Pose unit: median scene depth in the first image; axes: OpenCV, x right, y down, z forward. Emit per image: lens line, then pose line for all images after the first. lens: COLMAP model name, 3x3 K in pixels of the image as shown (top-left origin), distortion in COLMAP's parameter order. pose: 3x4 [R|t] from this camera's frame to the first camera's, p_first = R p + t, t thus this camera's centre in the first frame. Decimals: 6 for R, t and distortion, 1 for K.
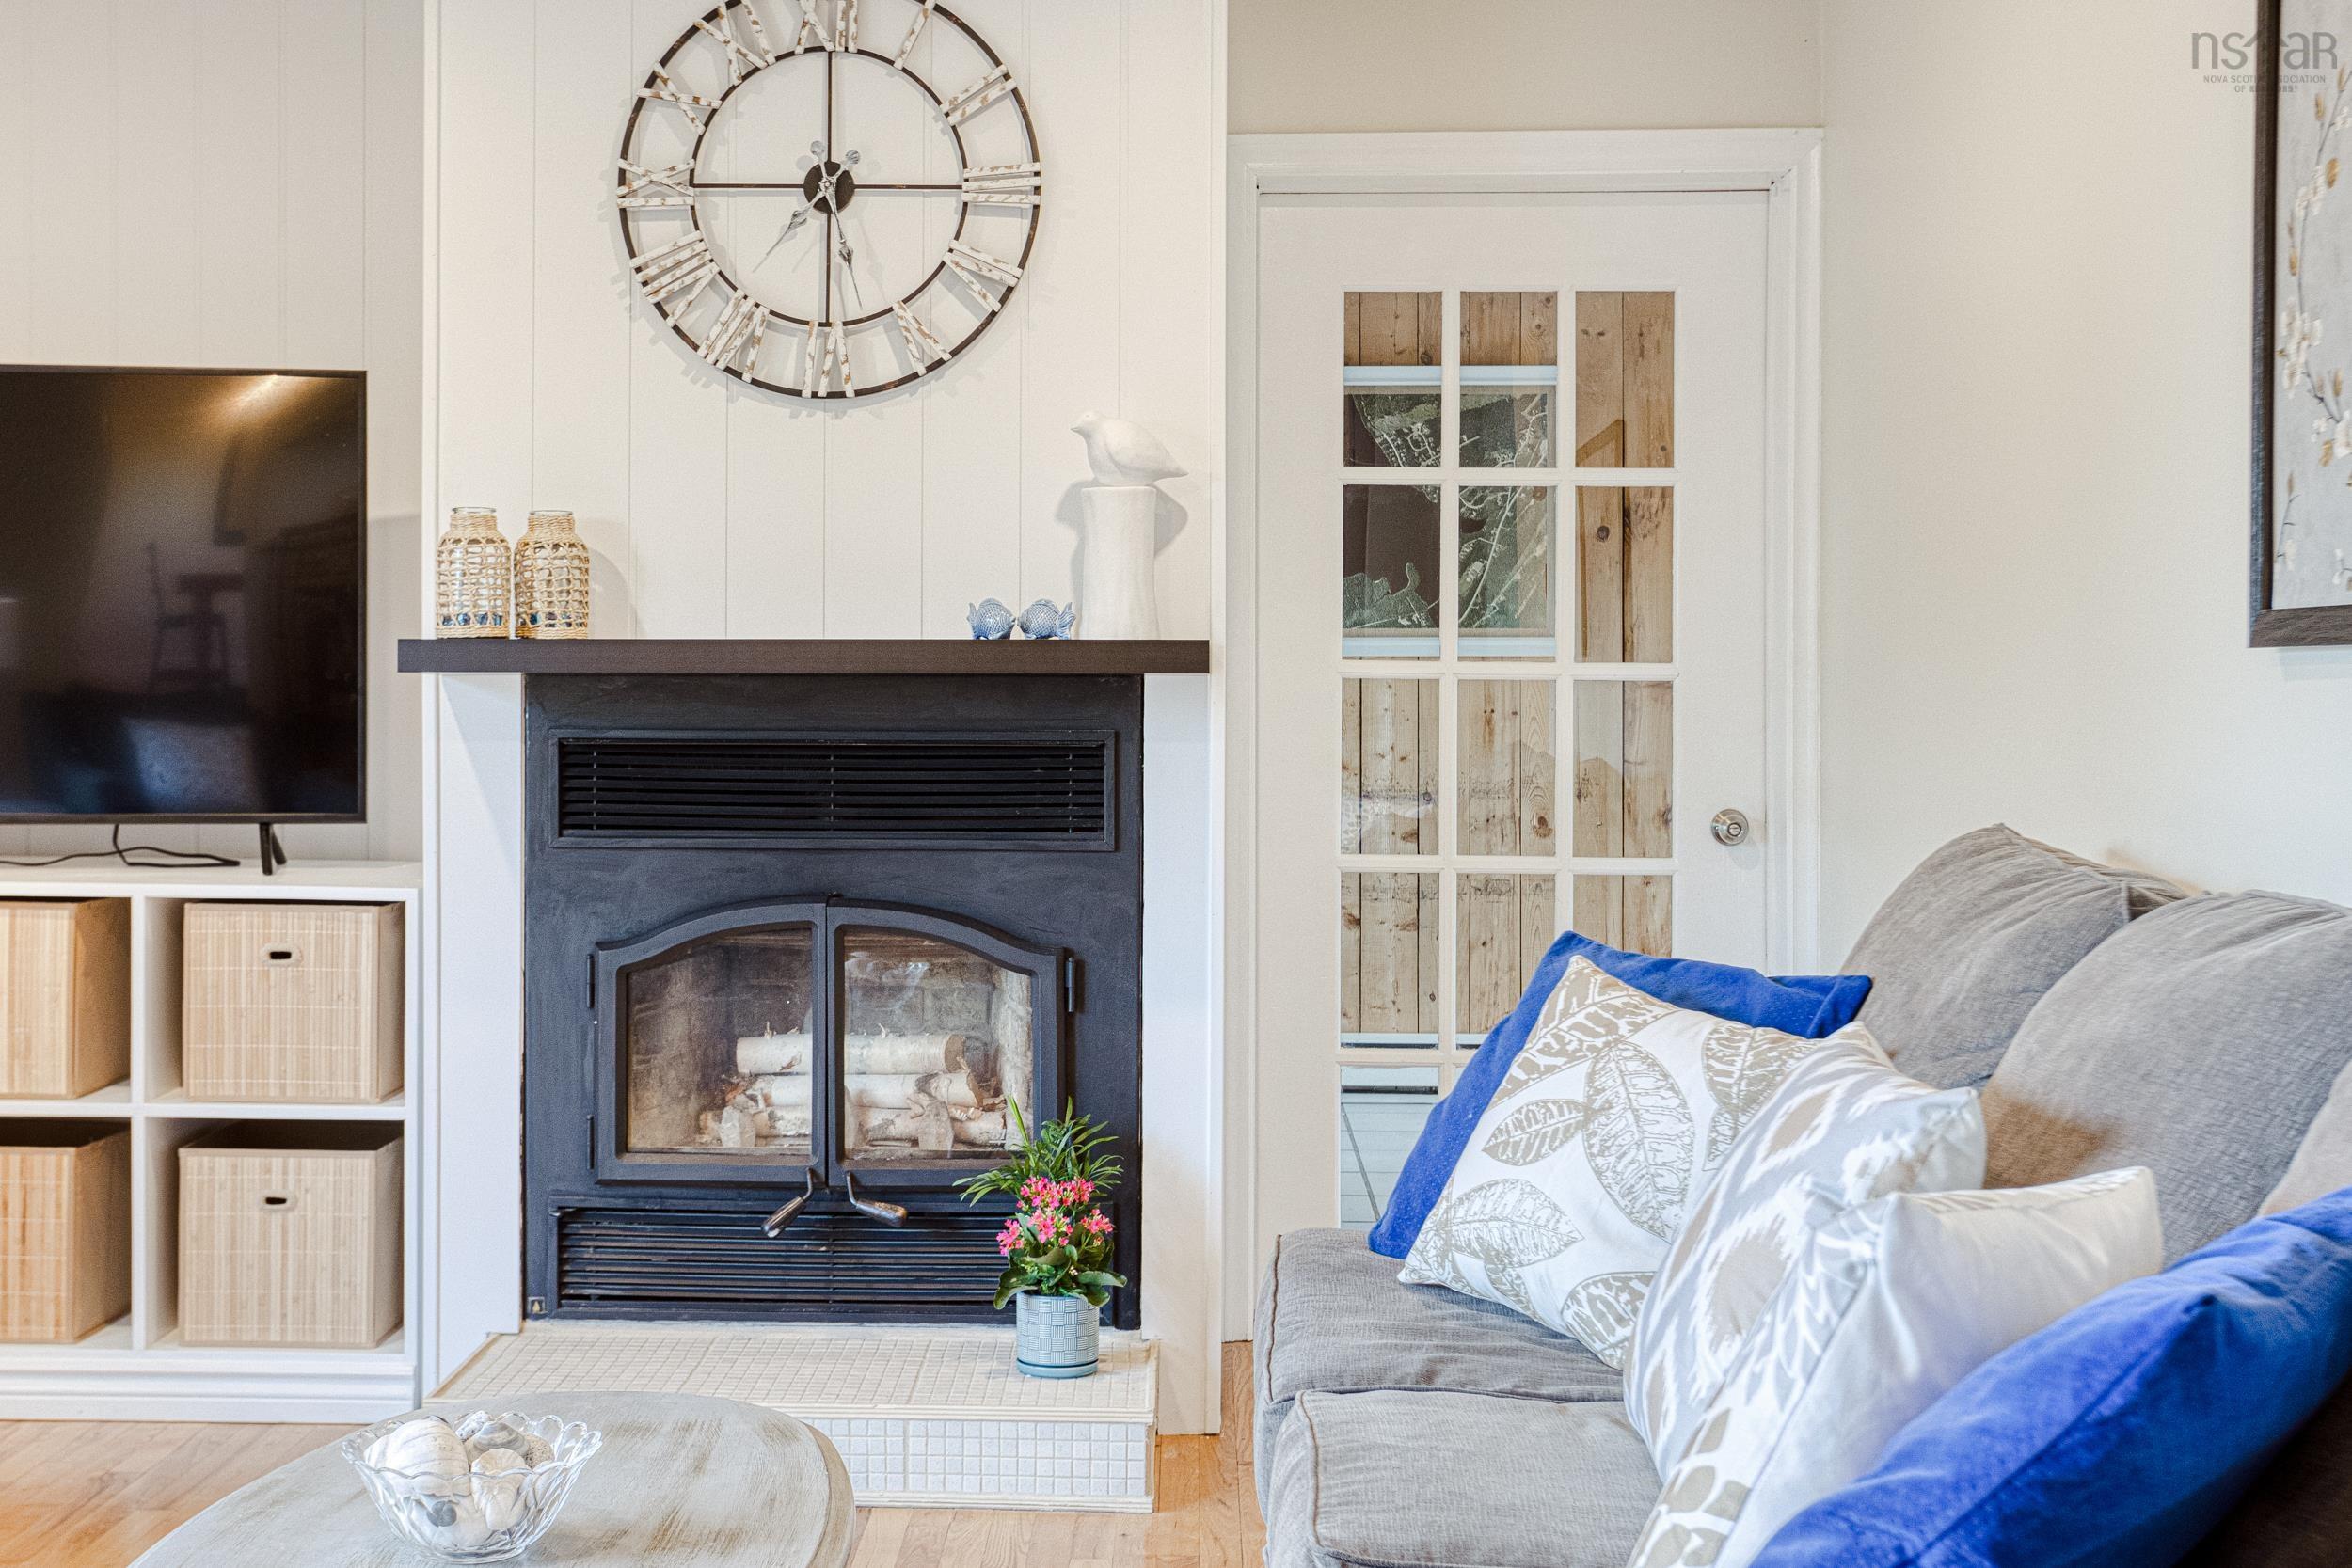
lens RADIAL K [[3034.0, 0, 1042.5], [0, 3034.0, 681.2], [0, 0, 1]] dist [0.016216, 0.000000]
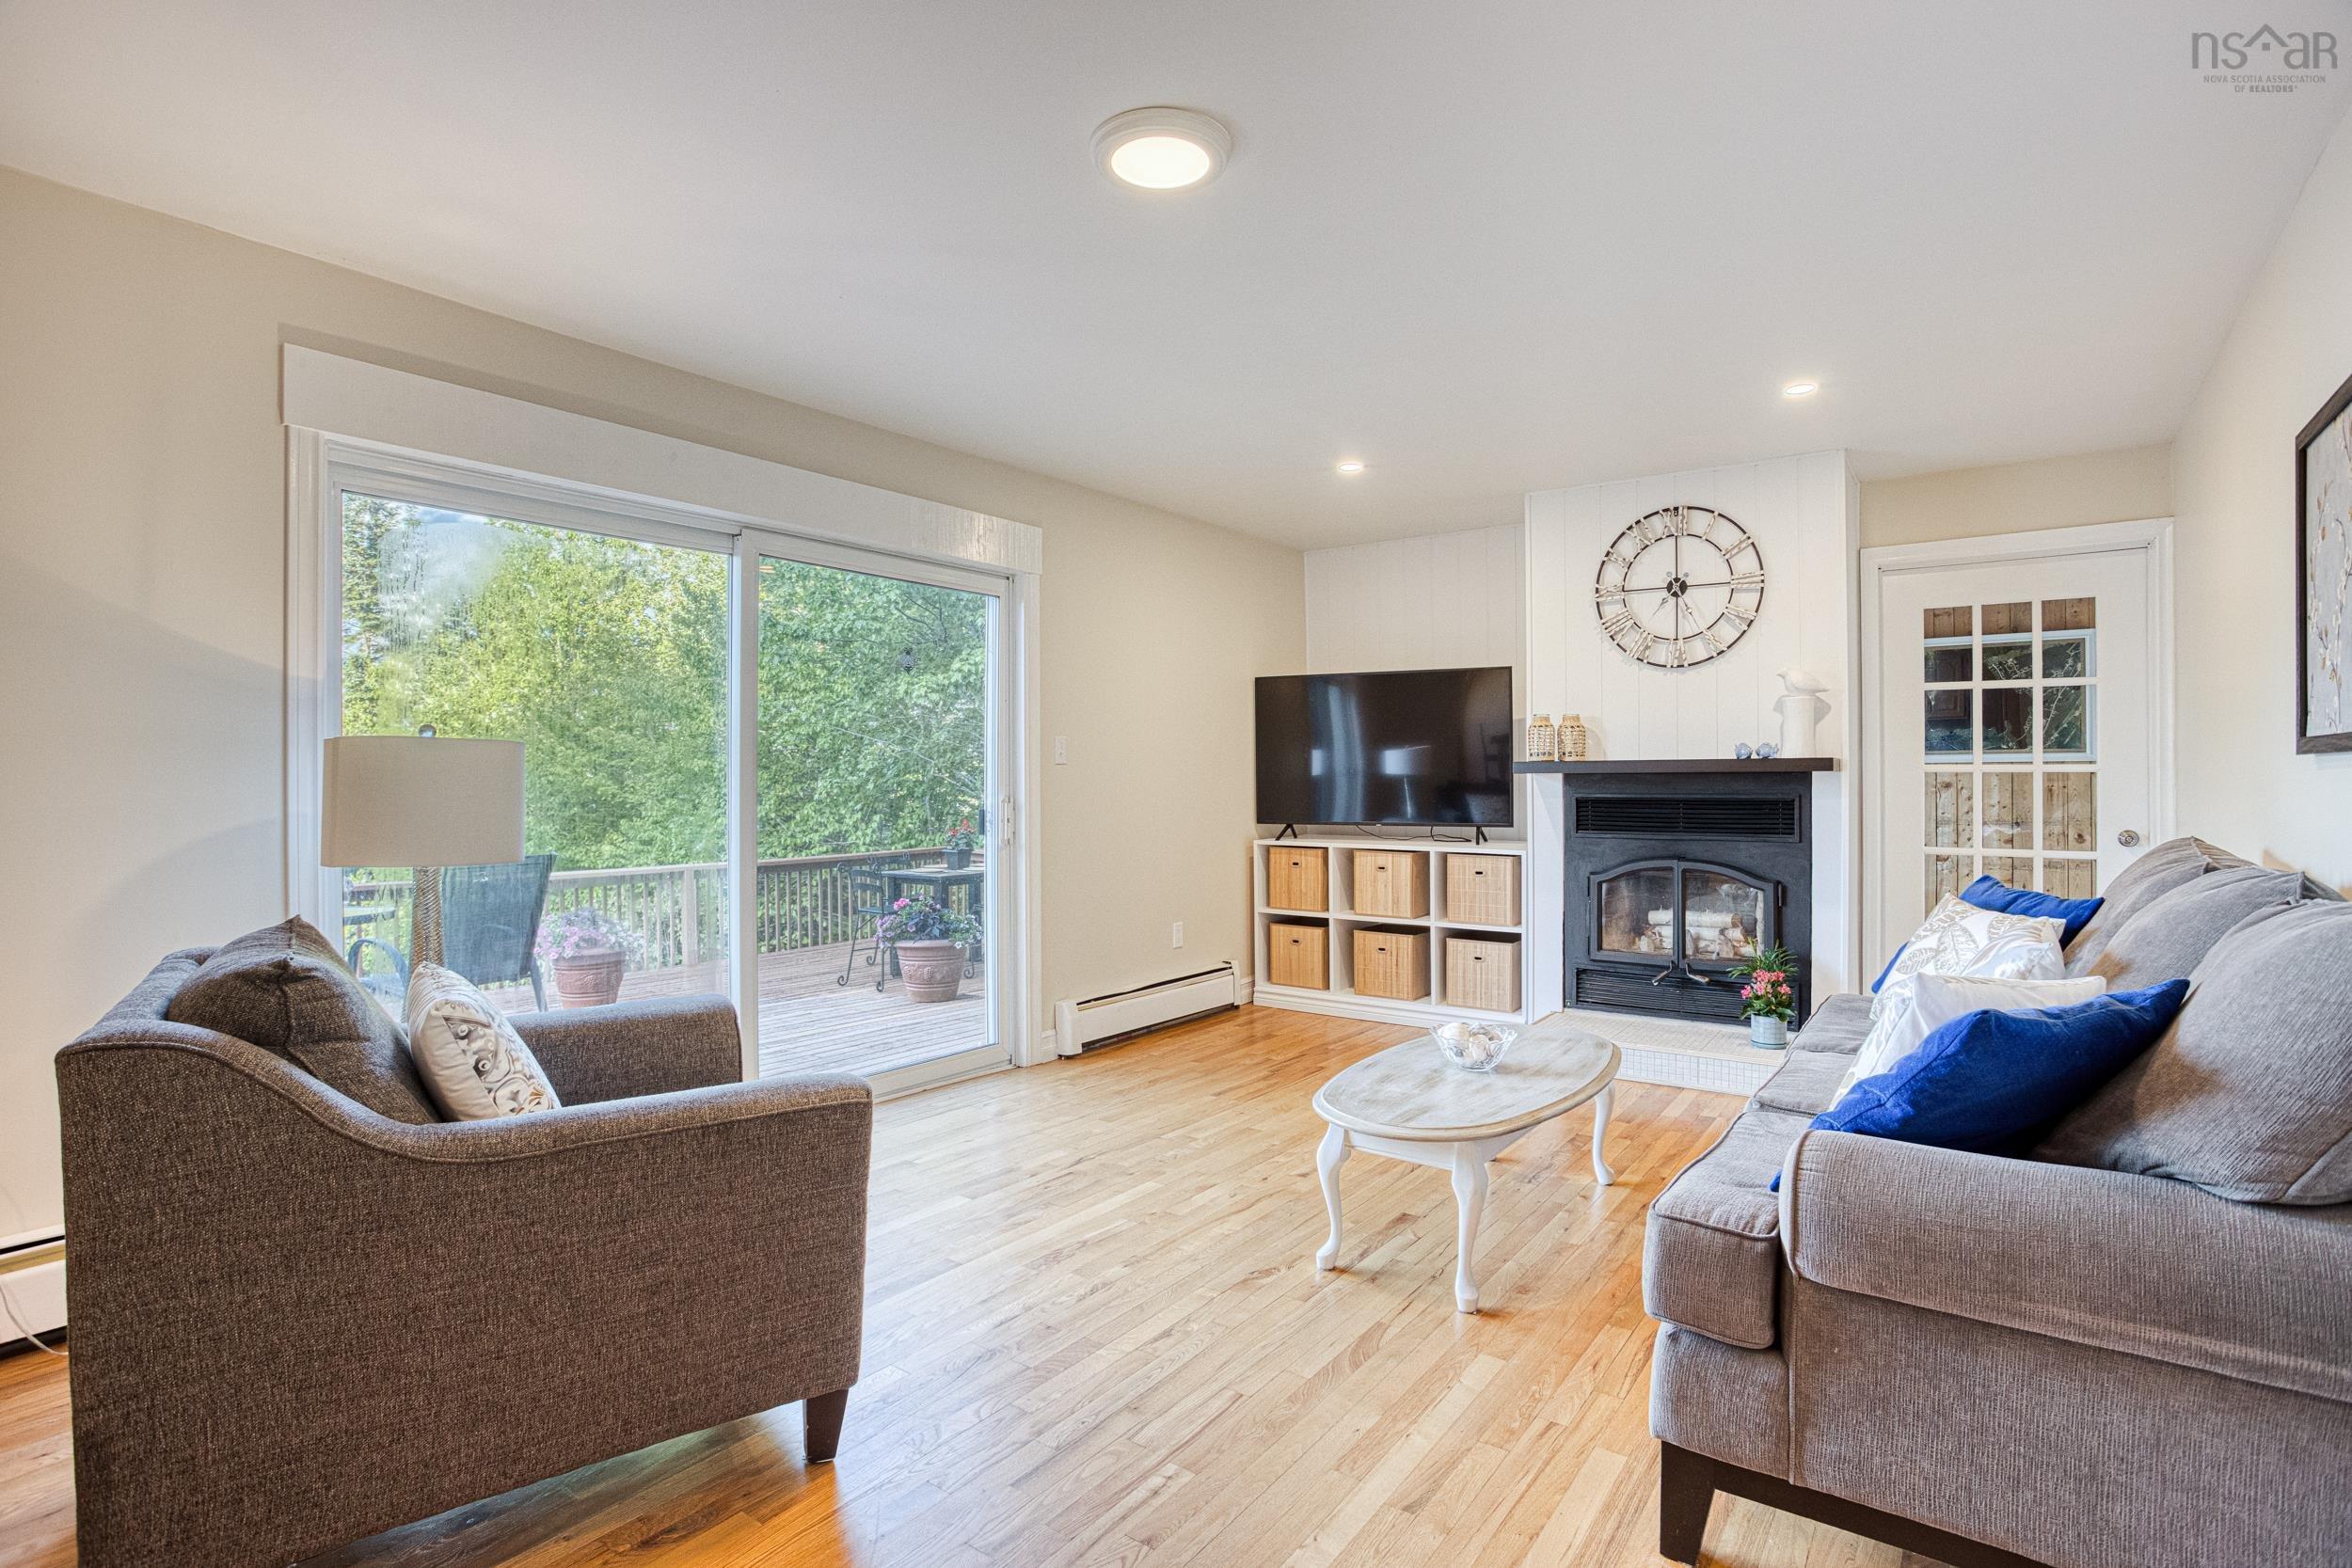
lens RADIAL K [[1146.4, 0, 1184.1], [0, 1146.4, 777.3], [0, 0, 1]] dist [-0.064173, 0.023887]
pose [[0.836568, -0.007560, -0.547811, 0.107544], [0.007729, 0.999968, -0.001996, 0.000133], [0.547809, -0.002564, 0.836599, -0.052445]]
